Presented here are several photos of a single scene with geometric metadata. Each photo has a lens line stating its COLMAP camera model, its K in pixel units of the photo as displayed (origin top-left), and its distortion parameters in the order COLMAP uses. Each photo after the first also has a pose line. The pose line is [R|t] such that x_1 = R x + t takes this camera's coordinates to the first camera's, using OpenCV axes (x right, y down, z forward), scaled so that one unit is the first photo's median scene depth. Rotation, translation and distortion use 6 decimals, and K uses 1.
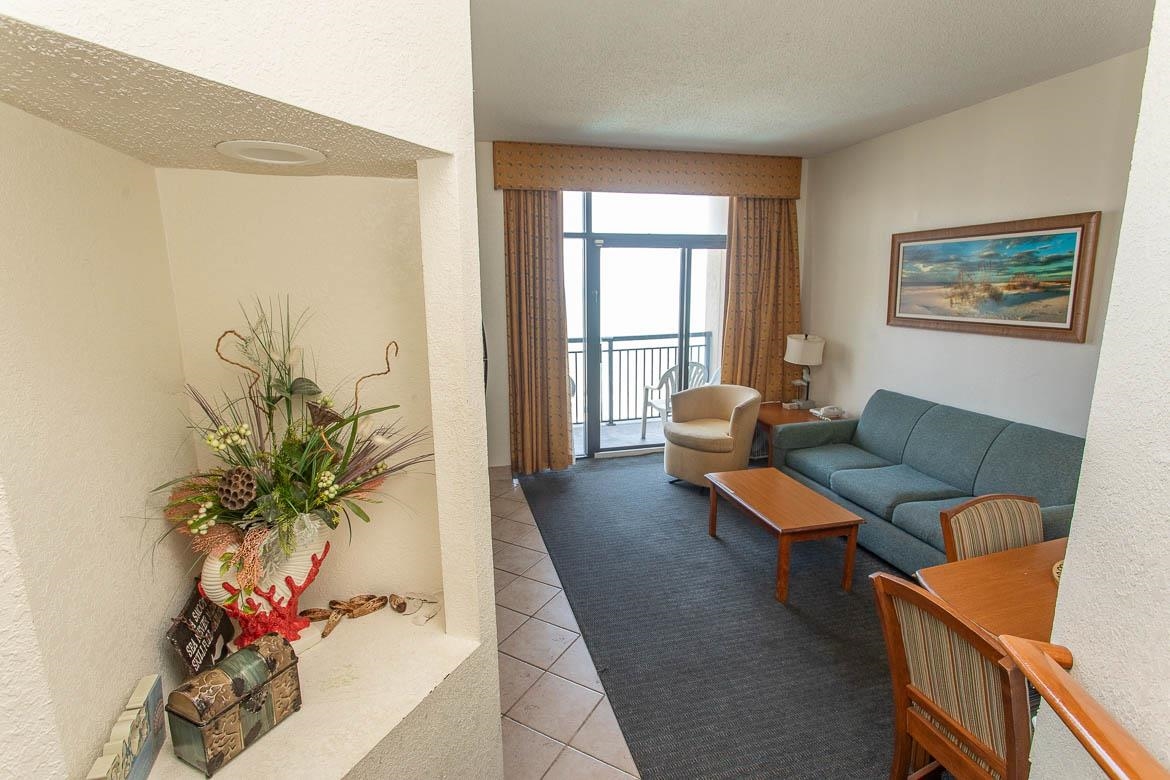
lens RADIAL K [[561.5, 0, 583.0], [0, 561.5, 385.7], [0, 0, 1]] dist [-0.019322, 0.008995]
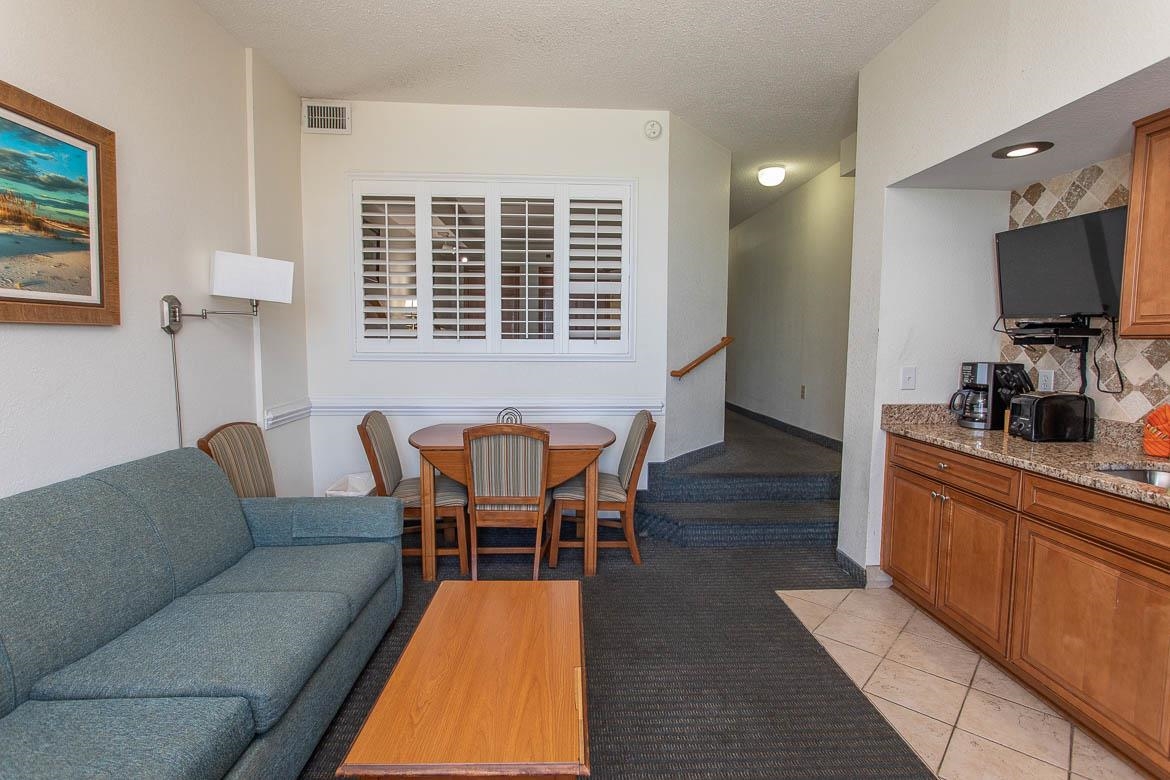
lens RADIAL K [[561.5, 0, 583.0], [0, 561.5, 385.7], [0, 0, 1]] dist [-0.019322, 0.008995]
pose [[-0.978950, -0.013170, 0.203675, 0.126690], [0.040145, 0.965997, 0.255417, -0.098251], [-0.200113, 0.258217, -0.945134, 0.974171]]
